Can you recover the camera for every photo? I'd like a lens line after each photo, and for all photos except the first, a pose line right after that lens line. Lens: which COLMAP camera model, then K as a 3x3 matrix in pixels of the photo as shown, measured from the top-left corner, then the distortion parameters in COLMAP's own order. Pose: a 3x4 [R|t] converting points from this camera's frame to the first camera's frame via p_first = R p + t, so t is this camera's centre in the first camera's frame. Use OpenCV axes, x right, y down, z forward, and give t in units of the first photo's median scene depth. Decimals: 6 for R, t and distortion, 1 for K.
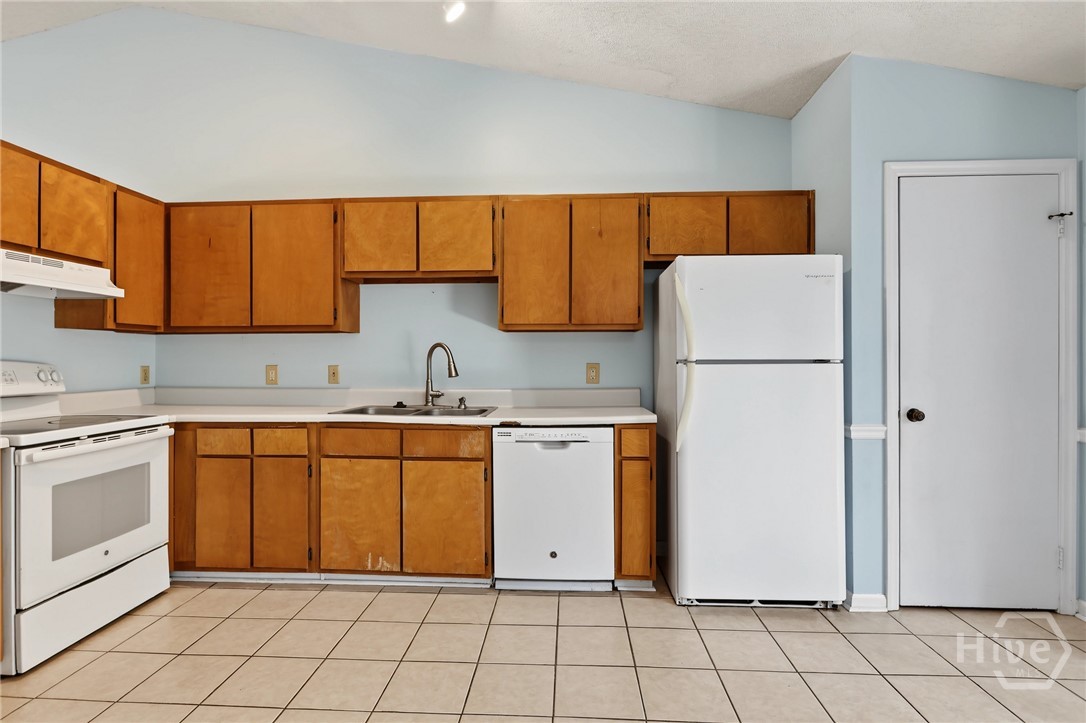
lens RADIAL K [[536.6, 0, 544.2], [0, 536.6, 358.2], [0, 0, 1]] dist [-0.009158, 0.000198]
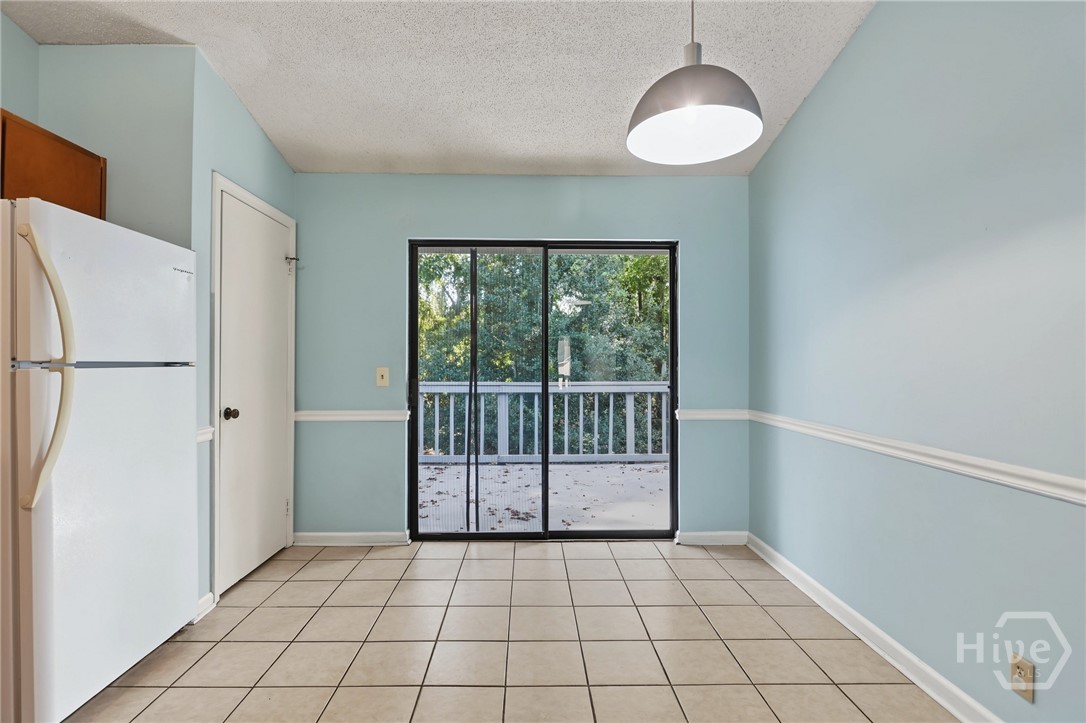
lens RADIAL K [[515.2, 0, 537.6], [0, 515.2, 357.0], [0, 0, 1]] dist [-0.002365, -0.000152]
pose [[-0.067731, 0.014177, 0.997603, -0.367732], [-0.008208, 0.999857, -0.014766, 0.001637], [-0.997670, -0.009188, -0.067605, 0.413632]]
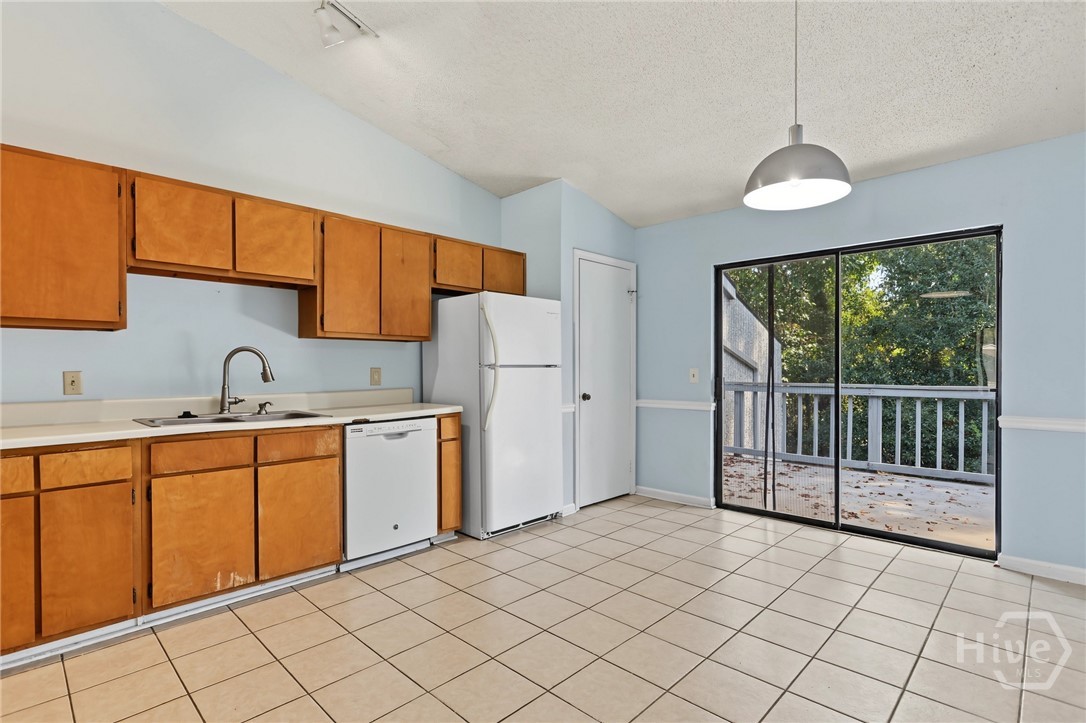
lens RADIAL K [[523.9, 0, 541.3], [0, 523.9, 364.9], [0, 0, 1]] dist [-0.001852, -0.000095]
pose [[0.659243, 0.001607, 0.751929, -0.640092], [-0.003950, 0.999991, 0.001326, 0.000435], [-0.751920, -0.003844, 0.659243, -0.019246]]
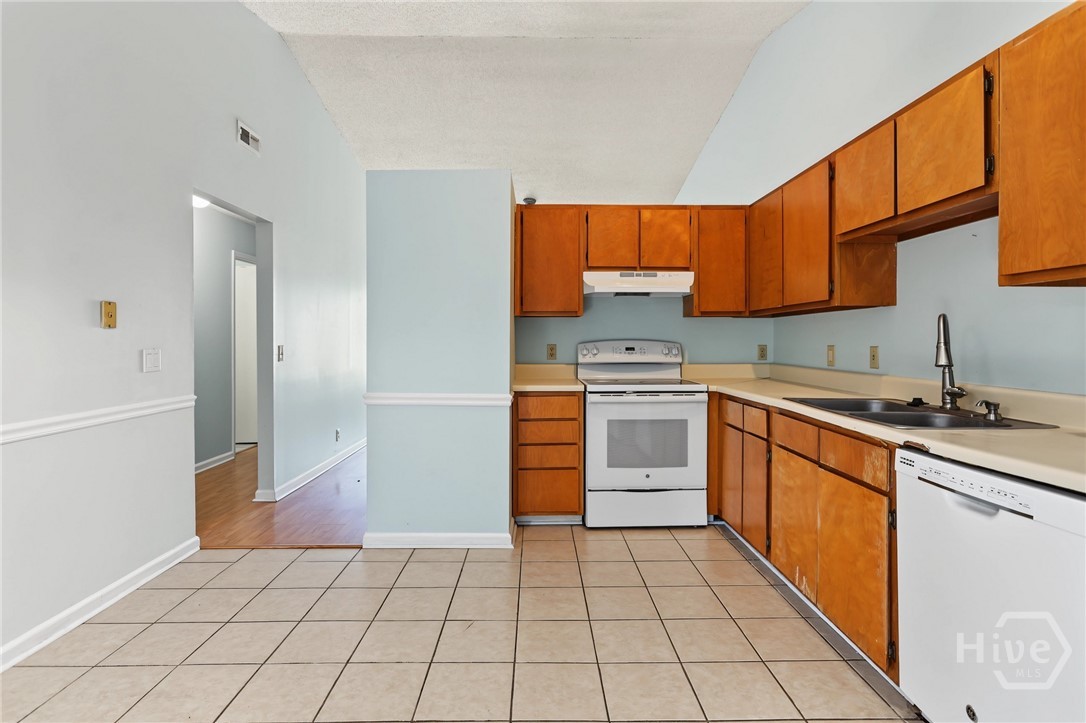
lens RADIAL K [[540.0, 0, 543.6], [0, 540.0, 341.1], [0, 0, 1]] dist [-0.001564, -0.000173]
pose [[0.067866, 0.002750, -0.997691, 0.503470], [0.002329, 0.999993, 0.002915, 0.001542], [0.997692, -0.002522, 0.067859, 0.539201]]
